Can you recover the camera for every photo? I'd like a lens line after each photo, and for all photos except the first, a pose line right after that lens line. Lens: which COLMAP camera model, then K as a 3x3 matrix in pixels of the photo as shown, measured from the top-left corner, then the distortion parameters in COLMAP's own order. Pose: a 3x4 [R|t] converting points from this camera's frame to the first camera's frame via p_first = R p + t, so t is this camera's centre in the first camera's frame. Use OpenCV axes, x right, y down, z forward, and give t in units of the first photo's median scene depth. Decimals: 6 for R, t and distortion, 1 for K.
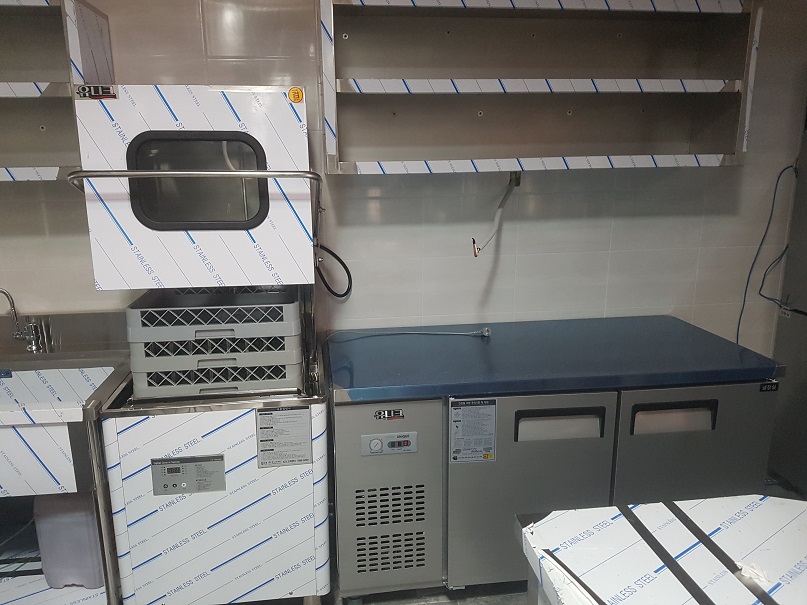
lens RADIAL K [[634.7, 0, 406.4], [0, 634.7, 308.2], [0, 0, 1]] dist [0.105326, -0.133409]
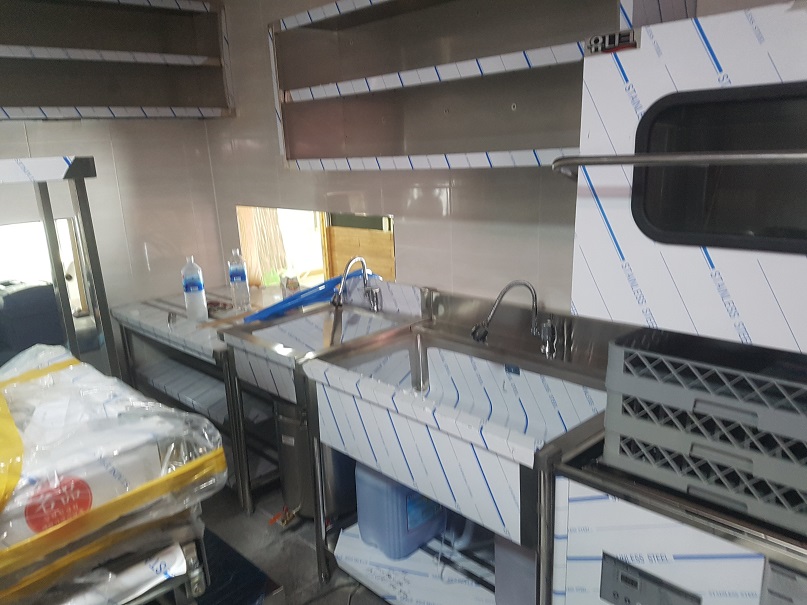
lens RADIAL K [[634.7, 0, 407.3], [0, 634.7, 302.9], [0, 0, 1]] dist [0.105326, -0.133409]
pose [[0.587623, 0.184328, -0.787859, -0.003082], [-0.149384, 0.981682, 0.118257, -0.097735], [0.795225, 0.048203, 0.604395, 0.380322]]
